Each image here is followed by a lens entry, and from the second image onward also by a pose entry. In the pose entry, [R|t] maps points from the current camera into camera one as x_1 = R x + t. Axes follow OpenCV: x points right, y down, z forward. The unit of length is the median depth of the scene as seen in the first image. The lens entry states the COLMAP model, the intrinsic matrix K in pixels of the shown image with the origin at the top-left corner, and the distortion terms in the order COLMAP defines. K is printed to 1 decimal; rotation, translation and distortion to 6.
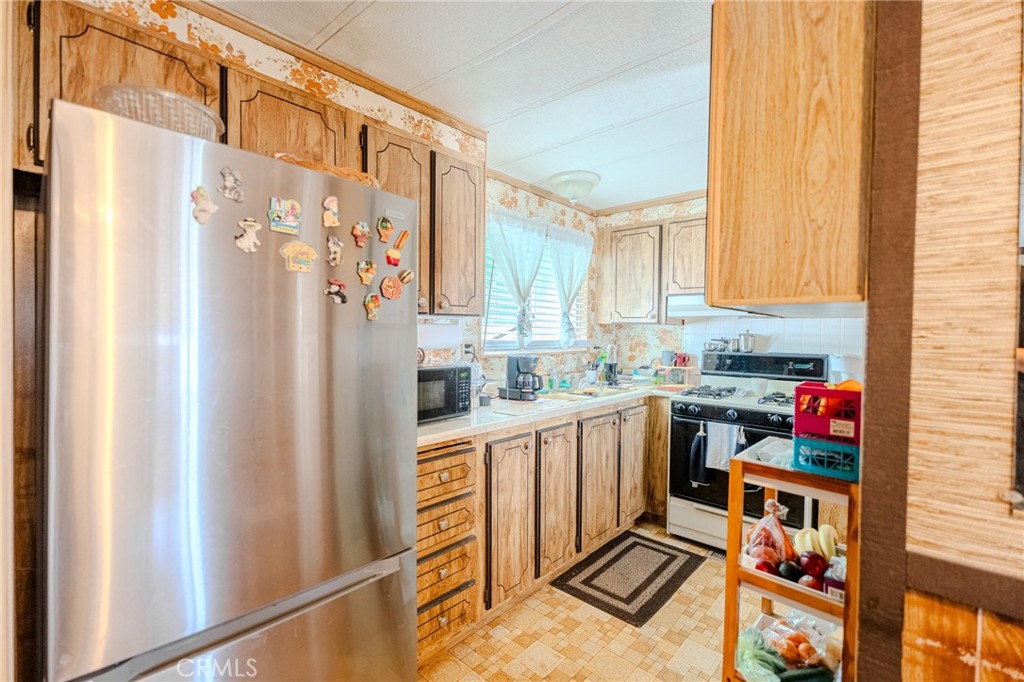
lens RADIAL K [[455.6, 0, 499.7], [0, 455.6, 340.6], [0, 0, 1]] dist [-0.001239, -0.000332]
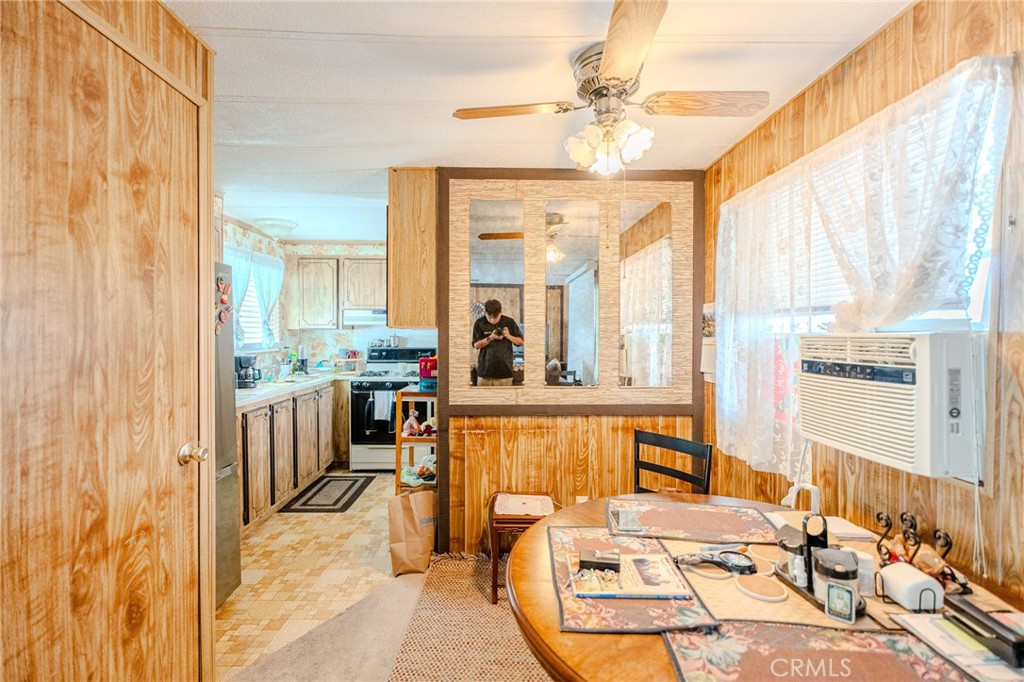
lens RADIAL K [[457.6, 0, 516.1], [0, 457.6, 341.1], [0, 0, 1]] dist [-0.001384, -0.000247]
pose [[0.714189, -0.021764, 0.699614, -0.324386], [0.019302, 0.999749, 0.011397, -0.007679], [-0.699686, 0.005364, 0.714430, -0.519800]]
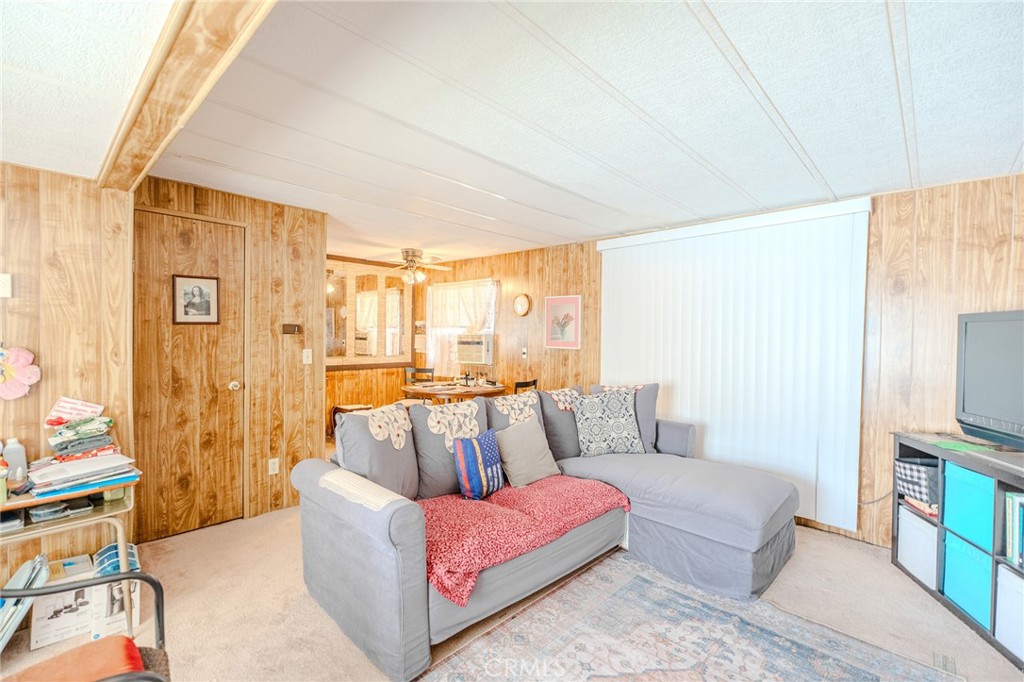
lens RADIAL K [[446.1, 0, 511.8], [0, 446.1, 342.8], [0, 0, 1]] dist [-0.002269, -0.000473]
pose [[-0.007725, -0.033985, 0.999392, -1.771007], [0.004577, 0.999411, 0.034021, -0.031538], [-0.999960, 0.004837, -0.007565, -0.592134]]
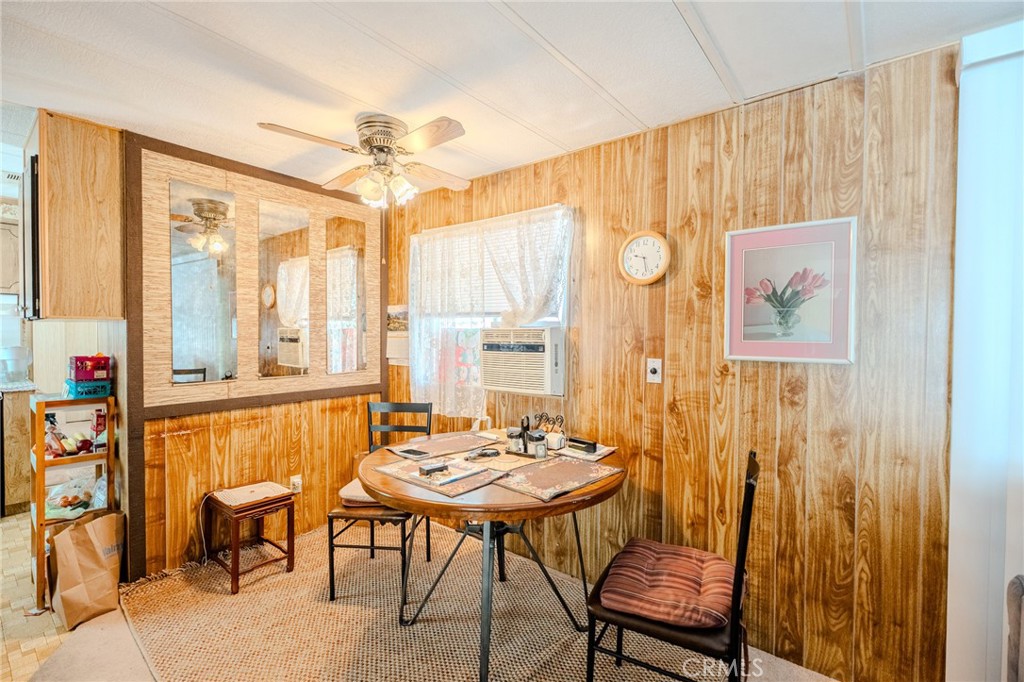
lens RADIAL K [[446.1, 0, 511.8], [0, 446.1, 342.8], [0, 0, 1]] dist [-0.002269, -0.000473]
pose [[-0.084628, -0.036556, 0.995742, -0.638308], [0.012212, 0.999214, 0.037722, -0.007119], [-0.996338, 0.015352, -0.084115, -0.331194]]
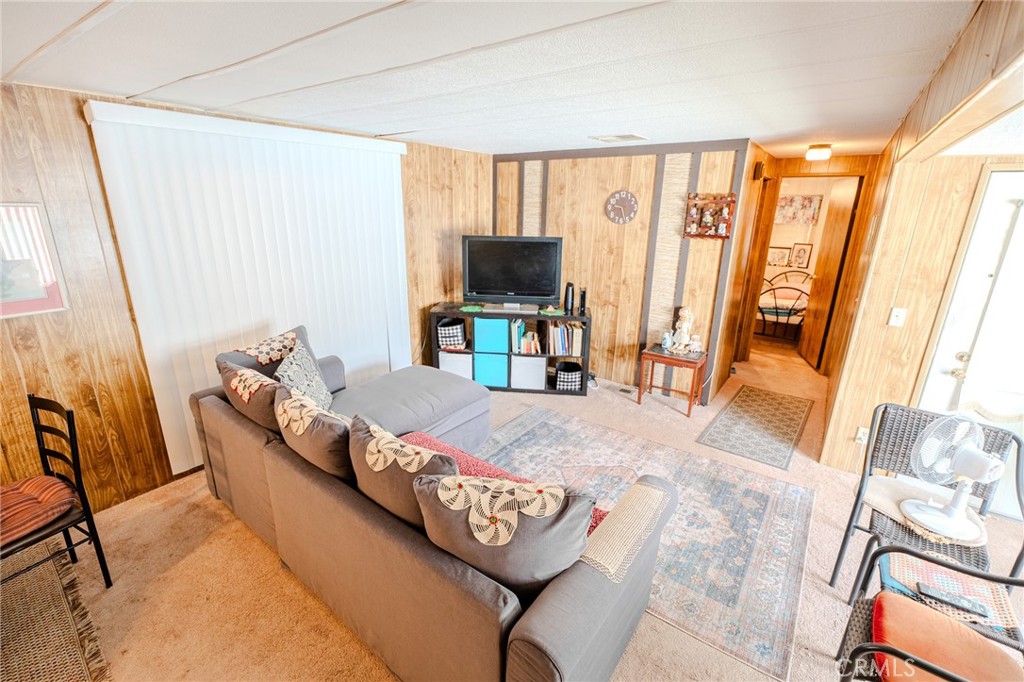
lens RADIAL K [[455.6, 0, 499.7], [0, 455.6, 340.6], [0, 0, 1]] dist [-0.001239, -0.000332]
pose [[-0.992174, 0.011901, -0.124298, -0.806872], [-0.027004, 0.951442, 0.306642, -0.196026], [0.121912, 0.307599, -0.943674, 0.136922]]
